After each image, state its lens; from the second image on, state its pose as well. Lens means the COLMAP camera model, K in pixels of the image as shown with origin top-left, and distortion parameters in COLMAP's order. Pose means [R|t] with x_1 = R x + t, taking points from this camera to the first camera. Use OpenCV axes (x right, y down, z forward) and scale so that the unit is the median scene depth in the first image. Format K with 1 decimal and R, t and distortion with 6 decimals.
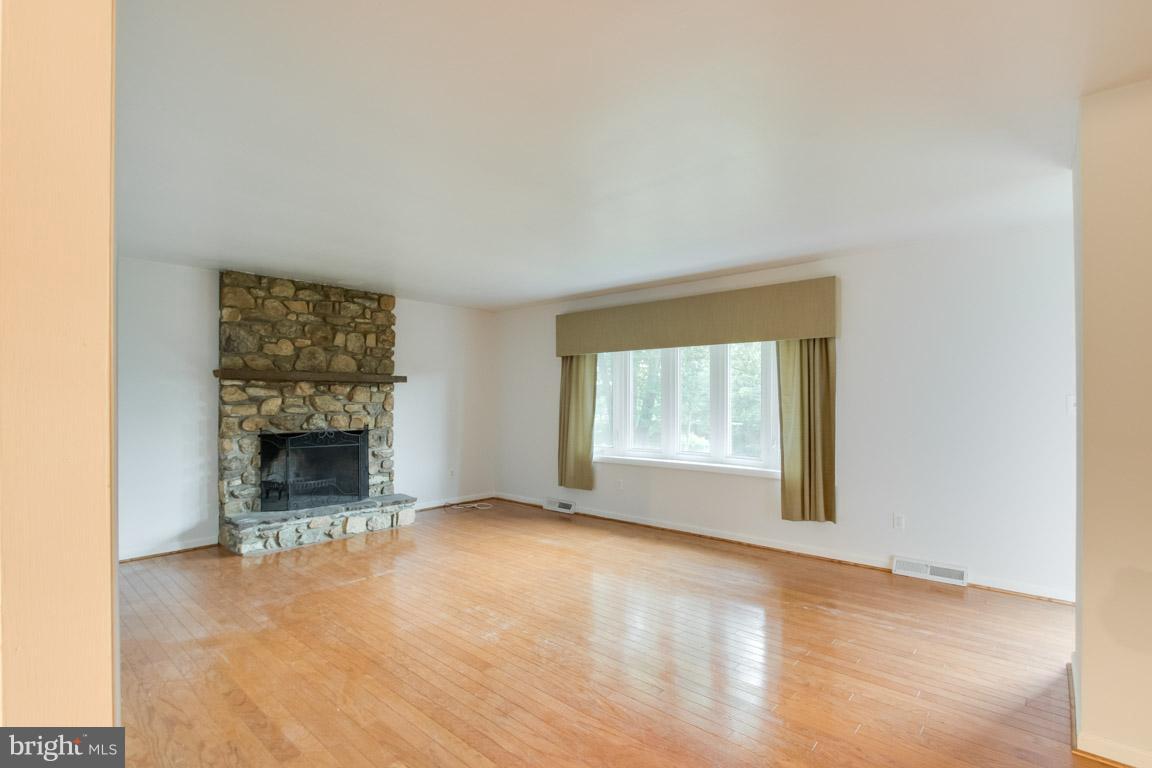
lens RADIAL K [[541.5, 0, 580.9], [0, 541.5, 389.8], [0, 0, 1]] dist [-0.000317, -0.000193]
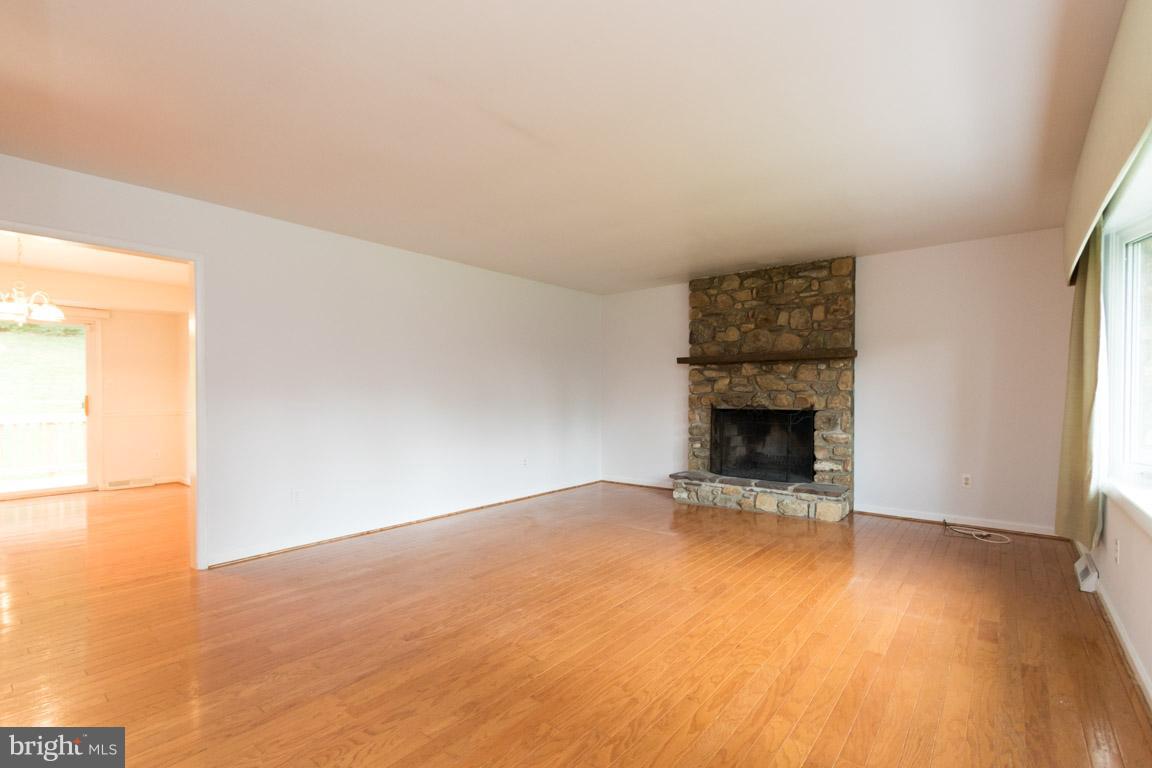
lens RADIAL K [[541.5, 0, 570.9], [0, 541.5, 392.1], [0, 0, 1]] dist [-0.000317, -0.000193]
pose [[0.034222, -0.003816, -0.999407, 0.559861], [0.021512, 0.999764, -0.003081, 0.039144], [0.999183, -0.021394, 0.034296, 0.594703]]
